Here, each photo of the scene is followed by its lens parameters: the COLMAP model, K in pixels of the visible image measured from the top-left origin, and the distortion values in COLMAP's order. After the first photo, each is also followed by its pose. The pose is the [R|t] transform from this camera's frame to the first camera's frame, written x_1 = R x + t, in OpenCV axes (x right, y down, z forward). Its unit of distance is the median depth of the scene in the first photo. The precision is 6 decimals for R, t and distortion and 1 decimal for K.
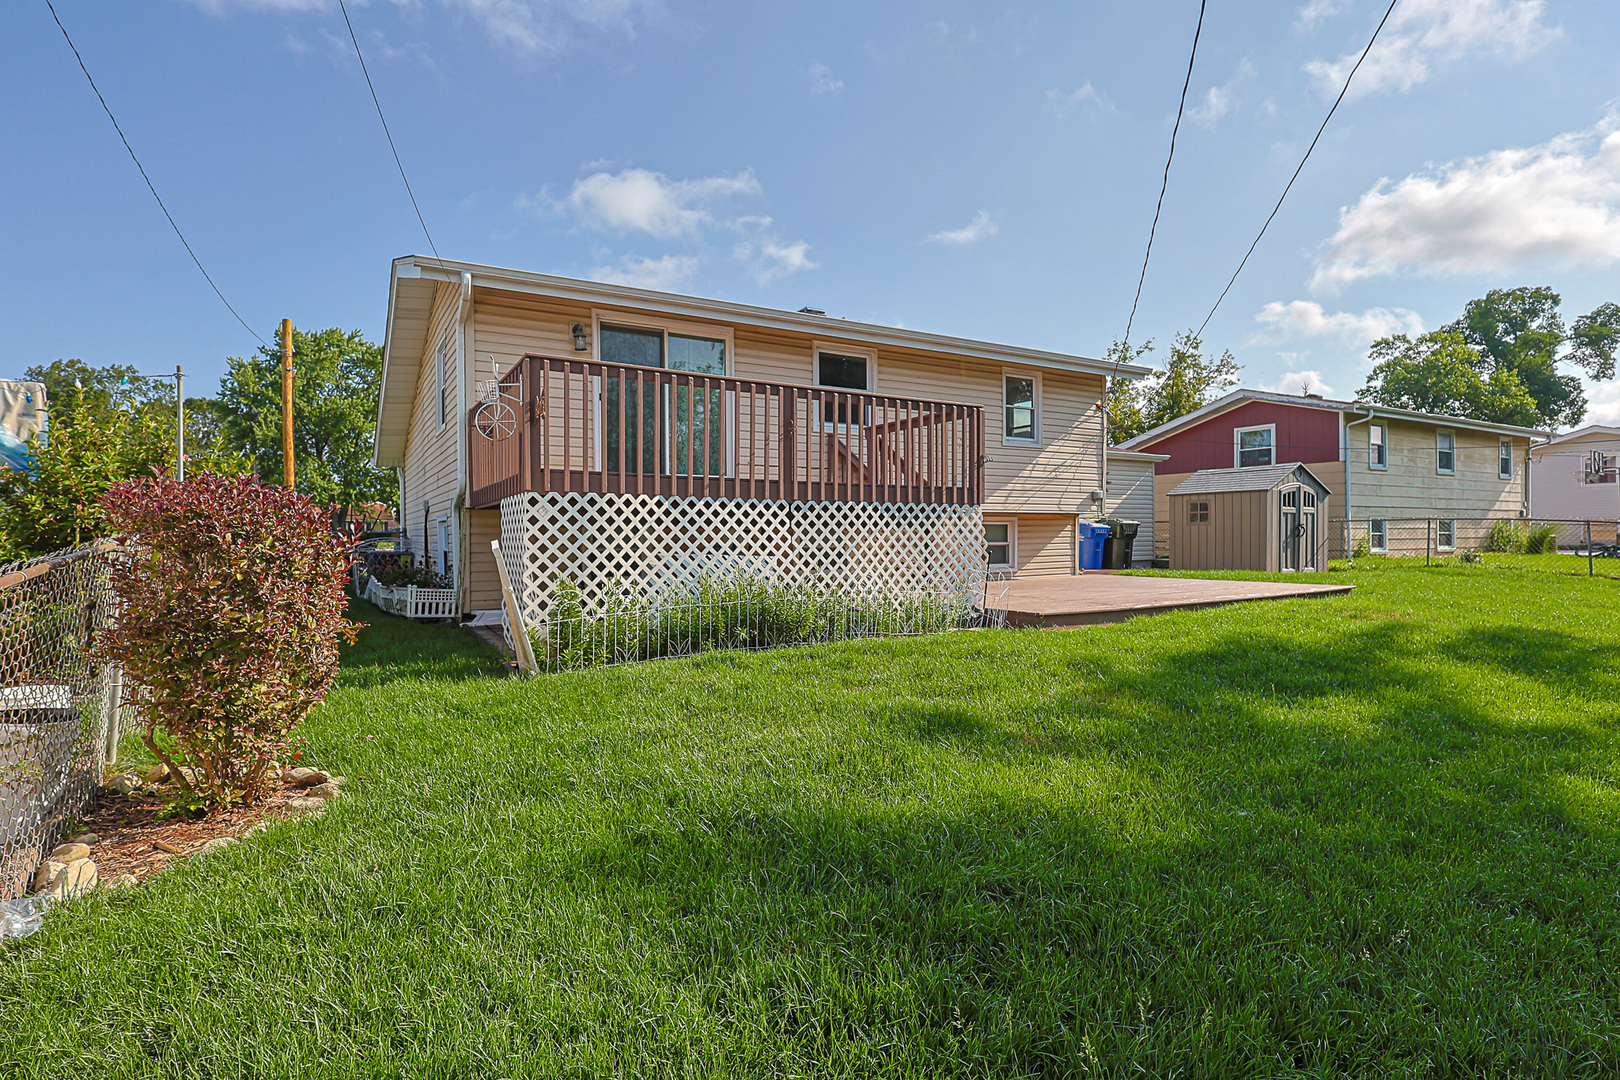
lens RADIAL K [[819.7, 0, 826.2], [0, 819.7, 551.2], [0, 0, 1]] dist [0.002595, 0.000519]
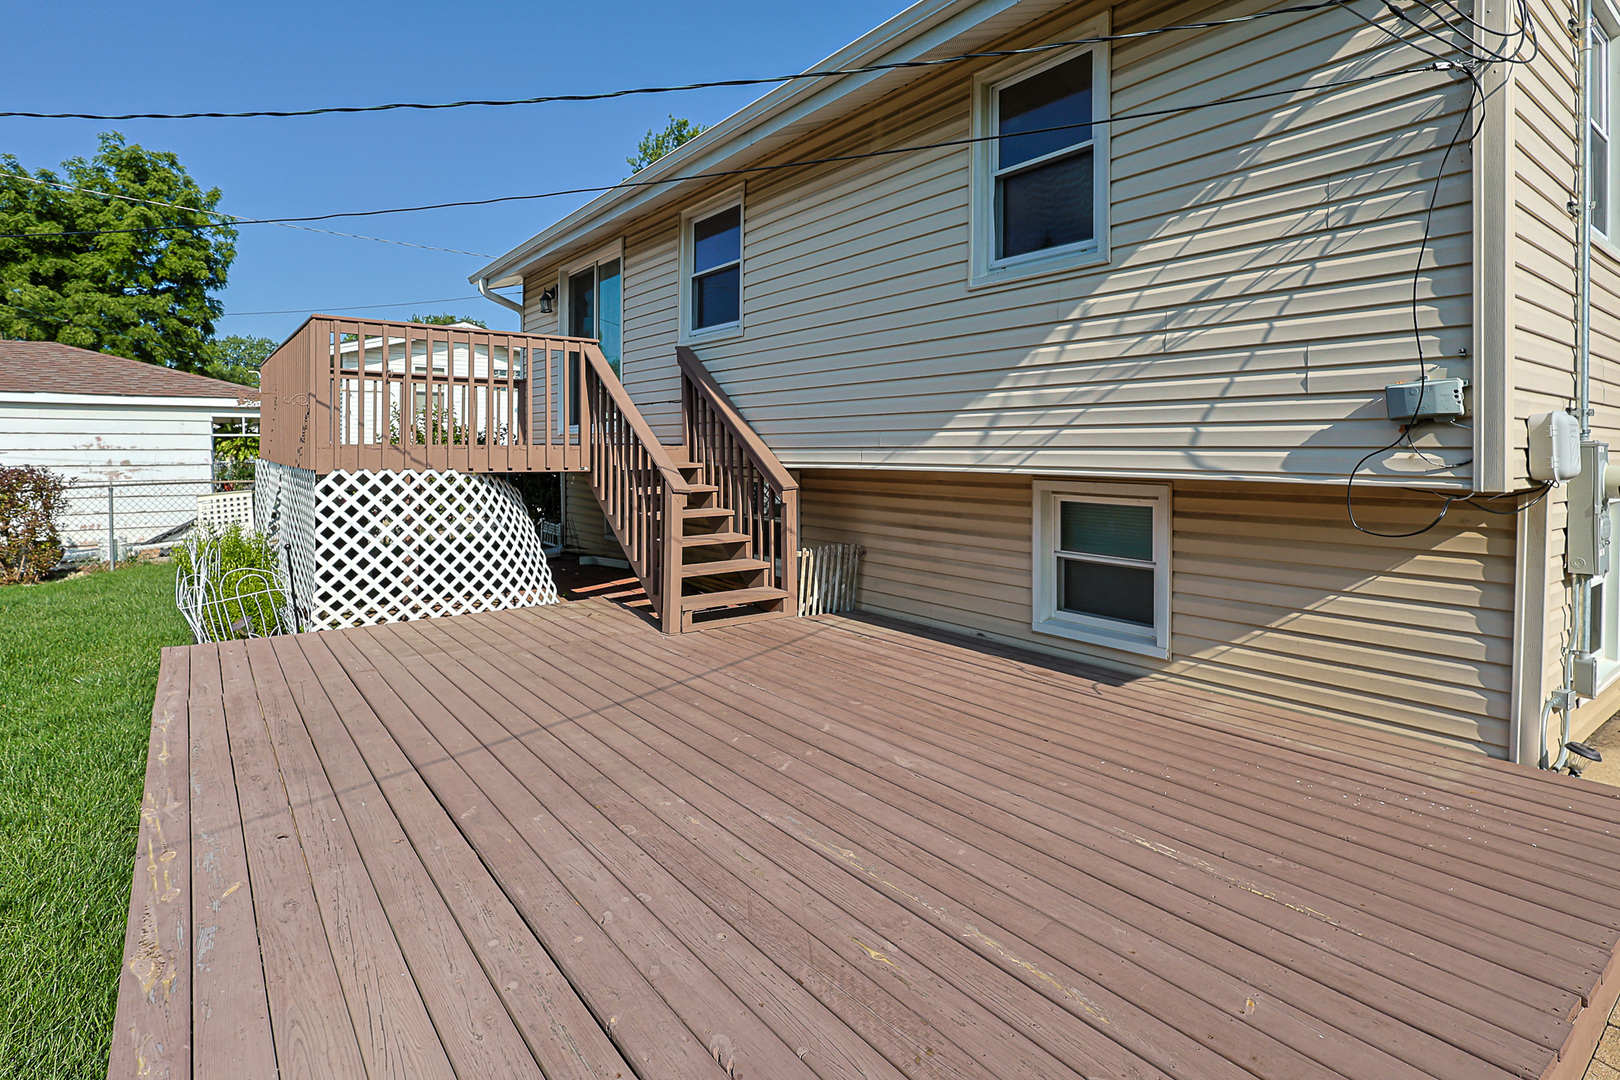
lens RADIAL K [[824.1, 0, 812.0], [0, 824.1, 452.5], [0, 0, 1]] dist [-0.004348, 0.000720]
pose [[0.082197, 0.011519, -0.996549, 0.566613], [-0.023431, 0.999679, 0.009623, -0.057399], [0.996341, 0.022559, 0.082441, 0.886056]]
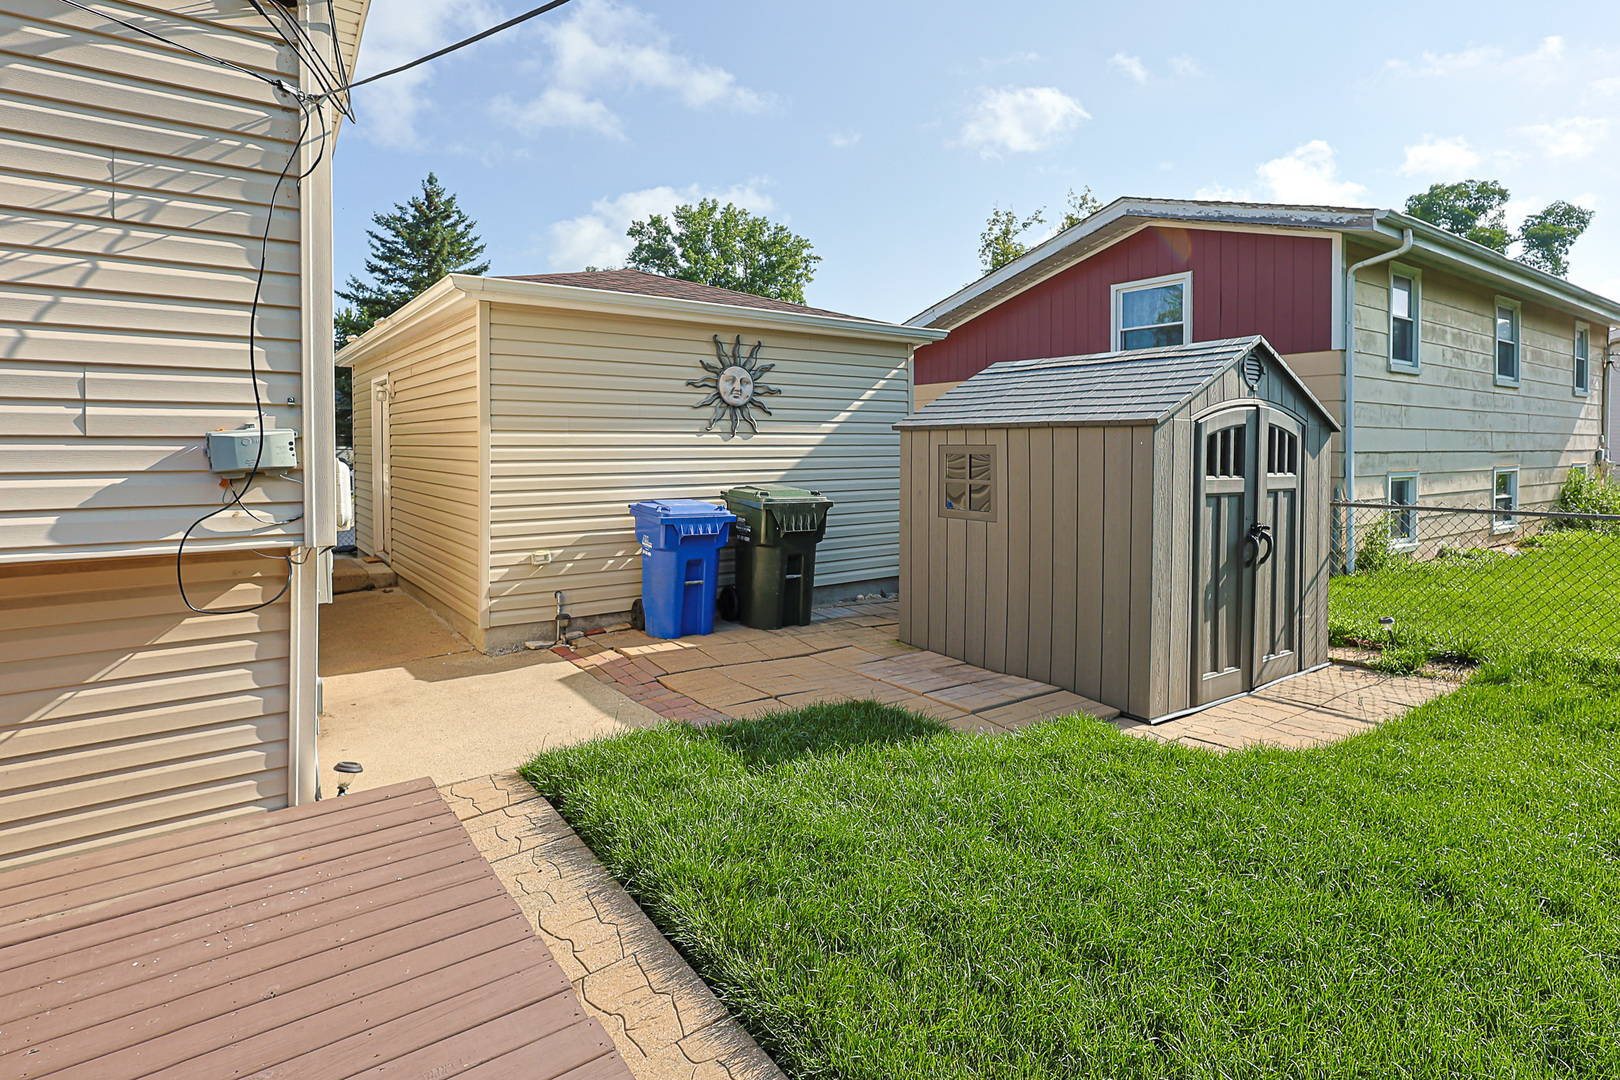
lens RADIAL K [[812.4, 0, 817.5], [0, 812.4, 460.7], [0, 0, 1]] dist [-0.000036, 0.000226]
pose [[0.997985, 0.008966, 0.062819, 0.480785], [-0.009118, 0.999956, 0.002135, -0.072858], [-0.062797, -0.002704, 0.998023, 0.864680]]
